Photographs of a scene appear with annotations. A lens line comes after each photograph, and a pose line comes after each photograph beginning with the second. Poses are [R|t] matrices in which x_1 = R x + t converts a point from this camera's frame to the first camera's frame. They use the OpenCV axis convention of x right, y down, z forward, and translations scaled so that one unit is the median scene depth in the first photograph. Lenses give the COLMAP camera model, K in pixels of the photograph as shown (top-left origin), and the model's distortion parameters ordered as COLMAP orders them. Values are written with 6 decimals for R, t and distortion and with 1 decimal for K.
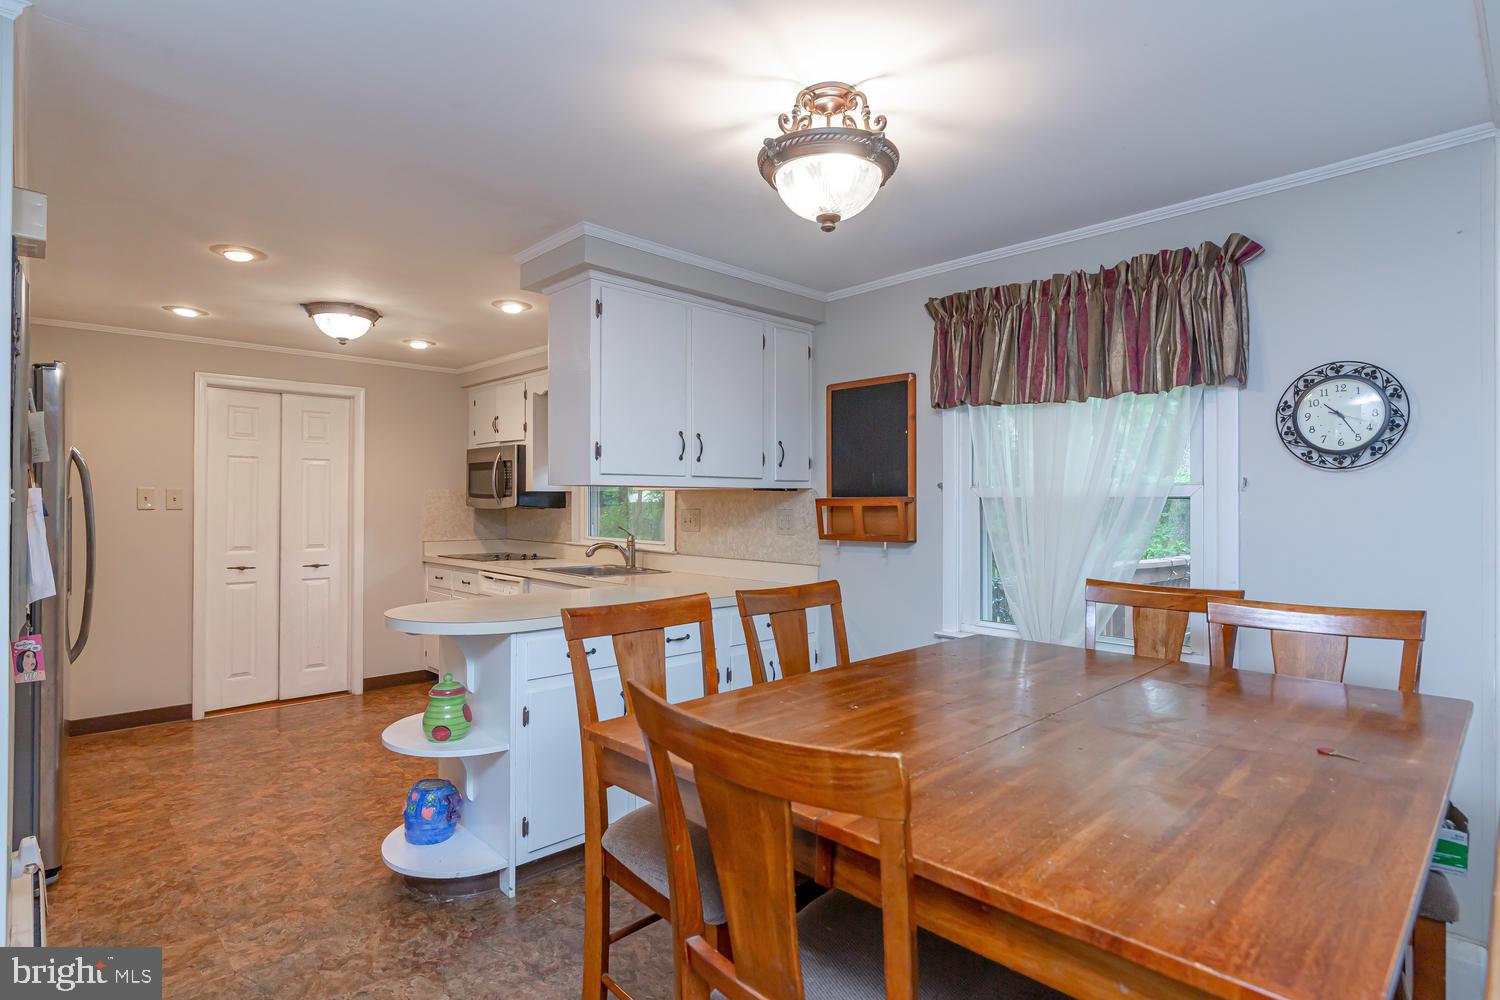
lens RADIAL K [[756.0, 0, 719.4], [0, 756.0, 501.9], [0, 0, 1]] dist [0.015783, -0.000500]
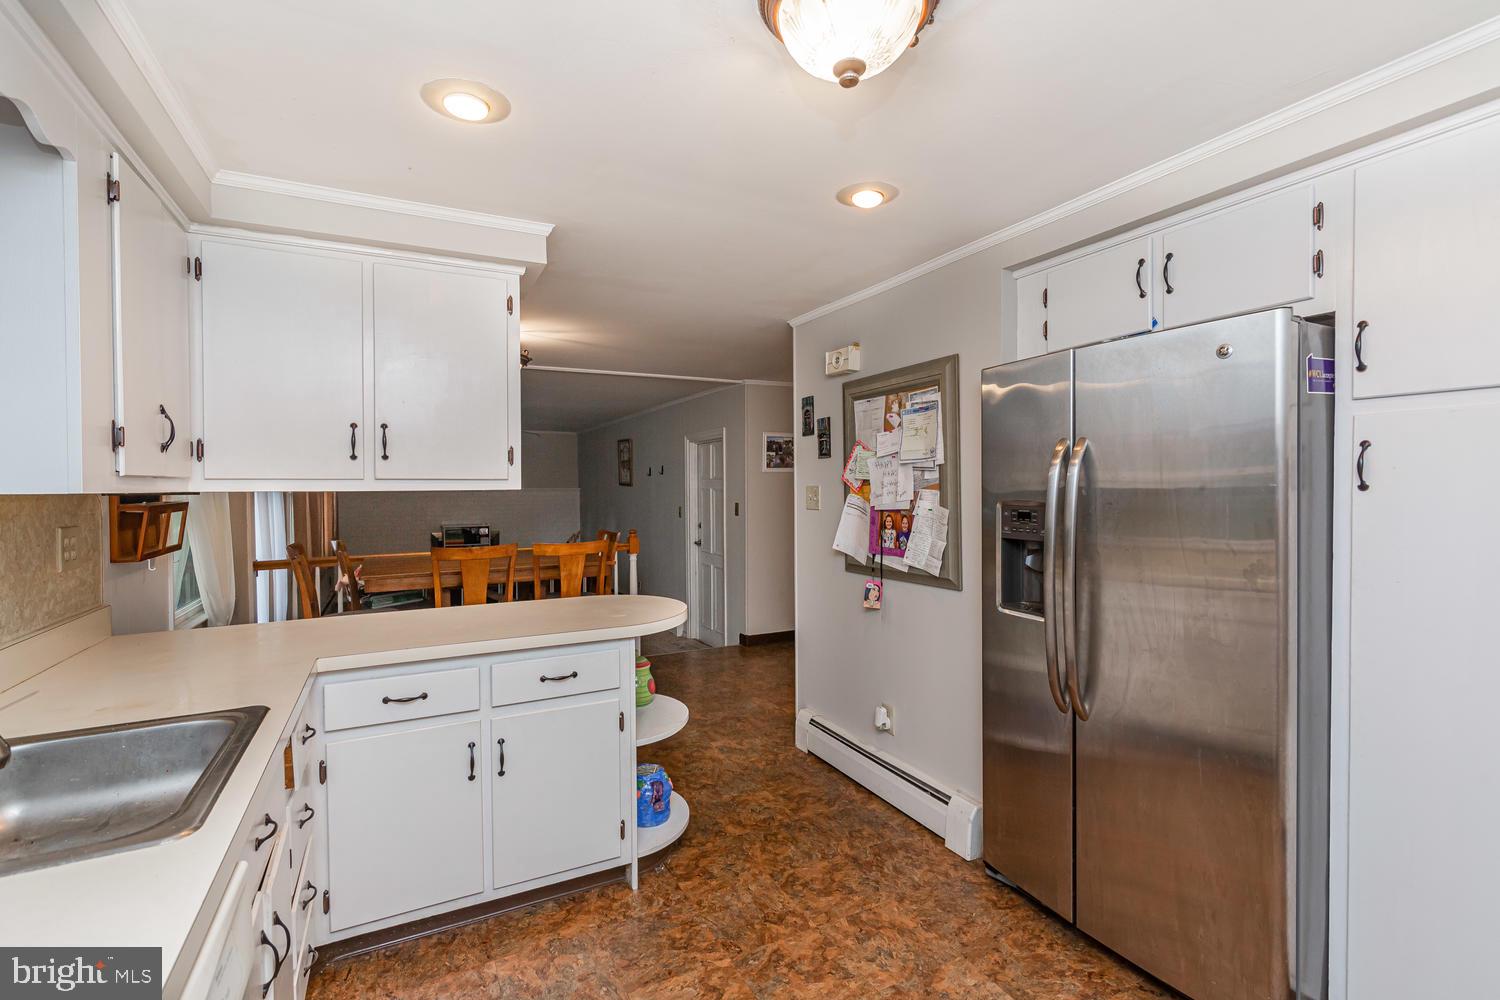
lens RADIAL K [[681.6, 0, 748.4], [0, 681.6, 496.1], [0, 0, 1]] dist [-0.001747, 0.001136]
pose [[-0.967956, 0.001605, 0.251116, -0.447865], [0.006374, 0.999814, 0.018179, -0.016366], [-0.251040, 0.019197, -0.967786, 1.112368]]
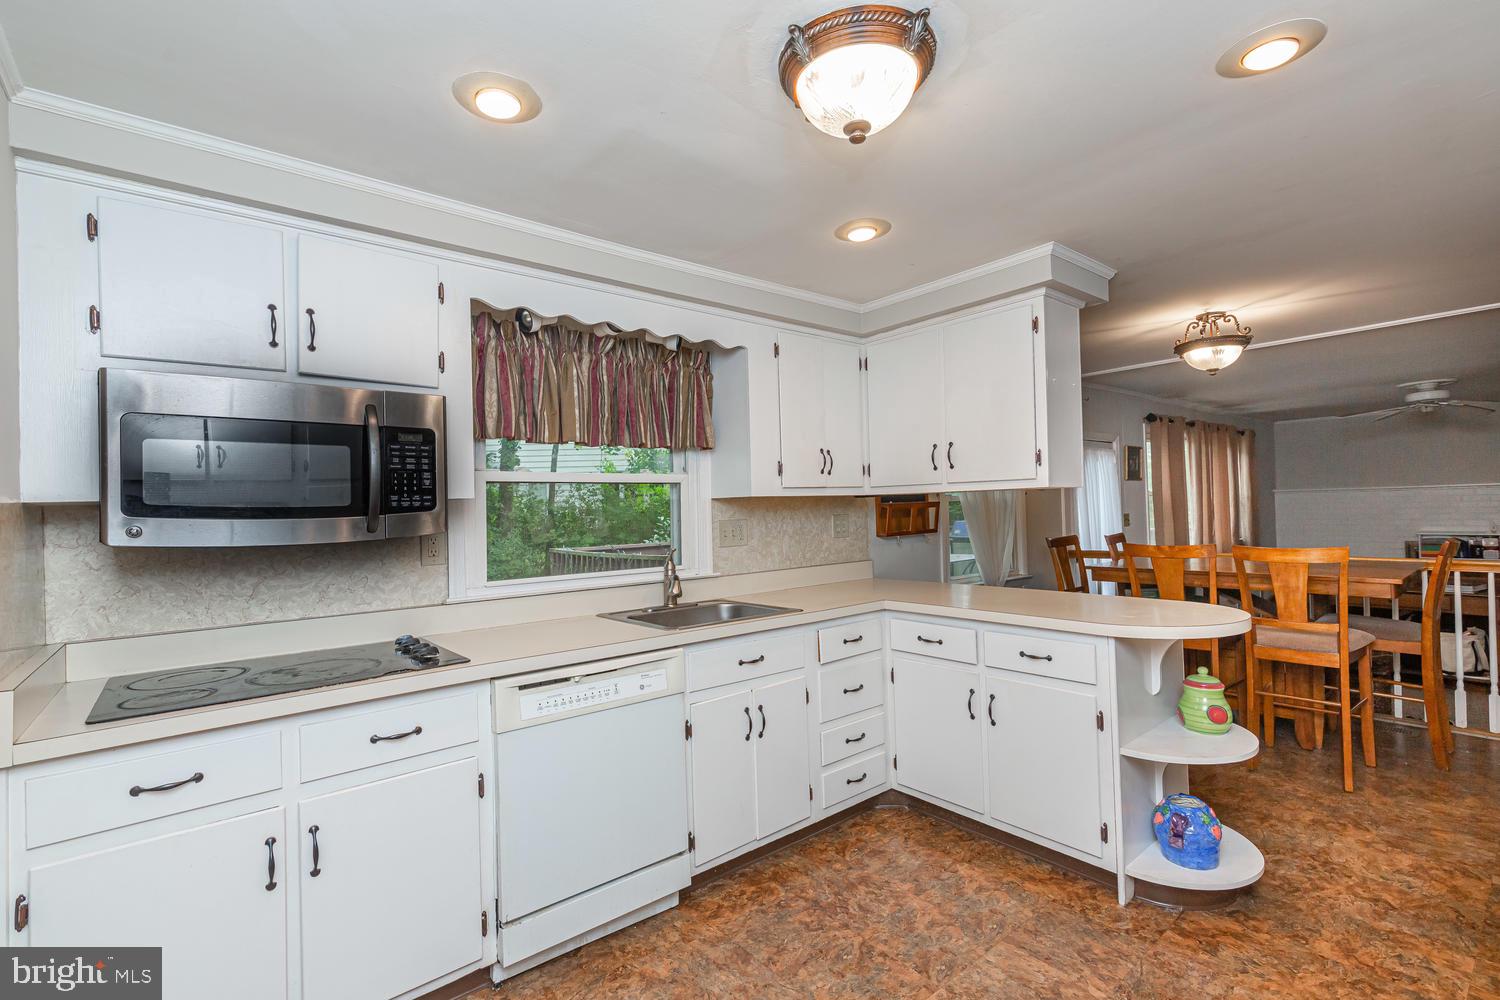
lens RADIAL K [[681.6, 0, 740.4], [0, 681.6, 498.4], [0, 0, 1]] dist [-0.001747, 0.001136]
pose [[0.049917, 0.011706, 0.998685, -0.737172], [0.029784, 0.999469, -0.013204, -0.003793], [-0.998309, 0.030404, 0.049542, 0.884120]]
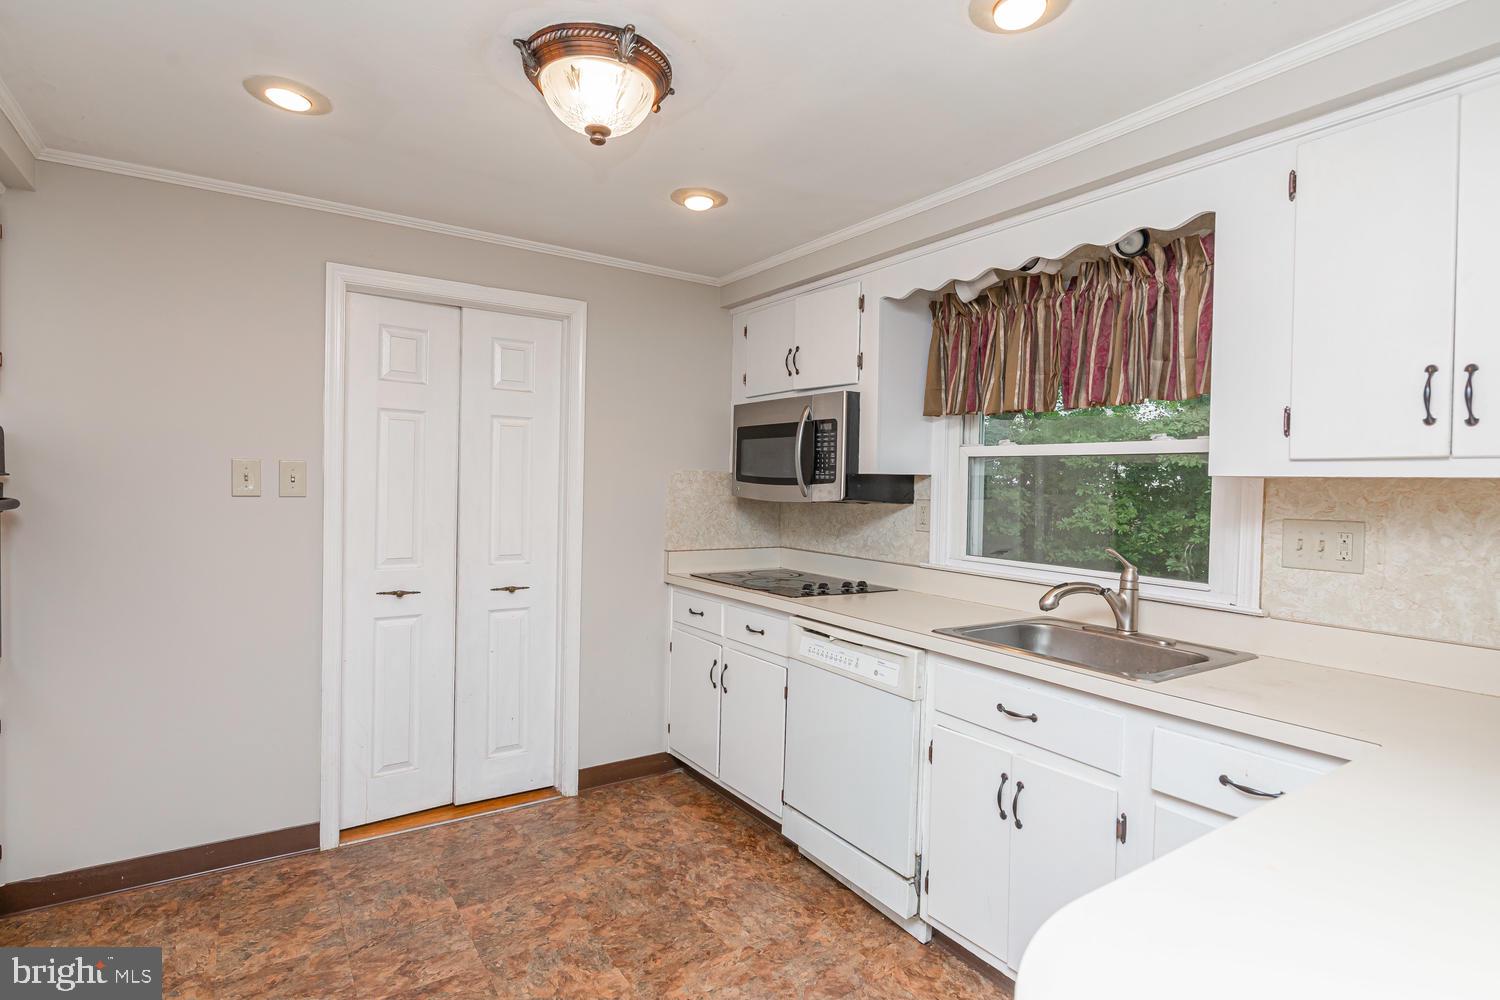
lens RADIAL K [[756.0, 0, 746.7], [0, 756.0, 500.1], [0, 0, 1]] dist [0.015783, -0.000500]
pose [[0.989212, 0.019795, -0.145148, -0.285844], [-0.016840, 0.999626, 0.021562, -0.005615], [0.145520, -0.018885, 0.989175, 0.473948]]
